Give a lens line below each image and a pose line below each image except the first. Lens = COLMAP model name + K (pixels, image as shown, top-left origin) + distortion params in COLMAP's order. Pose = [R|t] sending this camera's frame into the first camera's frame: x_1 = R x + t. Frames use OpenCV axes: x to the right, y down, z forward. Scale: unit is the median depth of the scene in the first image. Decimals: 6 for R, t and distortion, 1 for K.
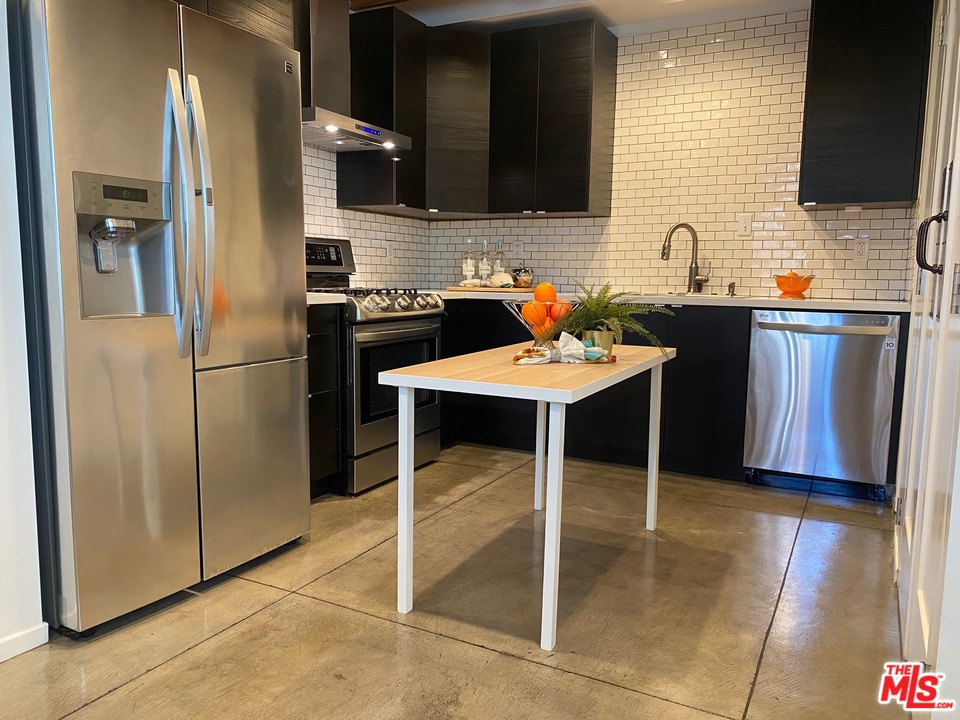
lens RADIAL K [[734.6, 0, 480.0], [0, 734.6, 360.4], [0, 0, 1]] dist [0.002343, -0.001910]
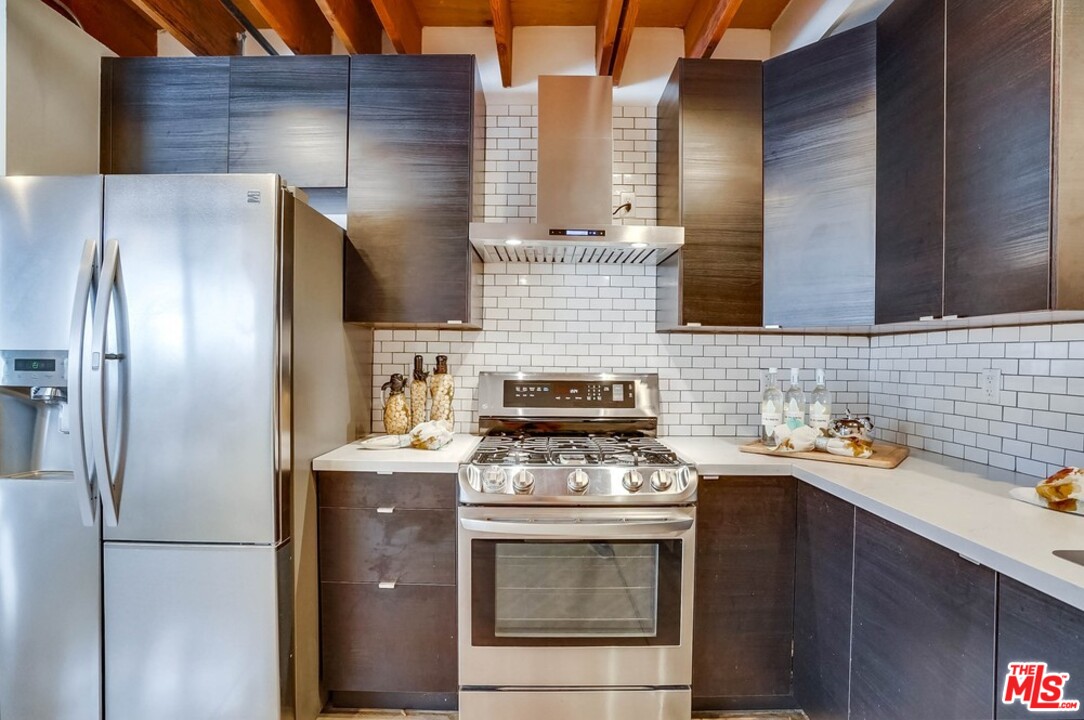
lens RADIAL K [[535.6, 0, 544.2], [0, 535.6, 364.3], [0, 0, 1]] dist [-0.049787, 0.012215]
pose [[0.469847, -0.001617, -0.882746, 0.262189], [-0.105289, 0.992757, -0.057859, -0.130277], [0.876446, 0.120129, 0.466274, 0.643786]]
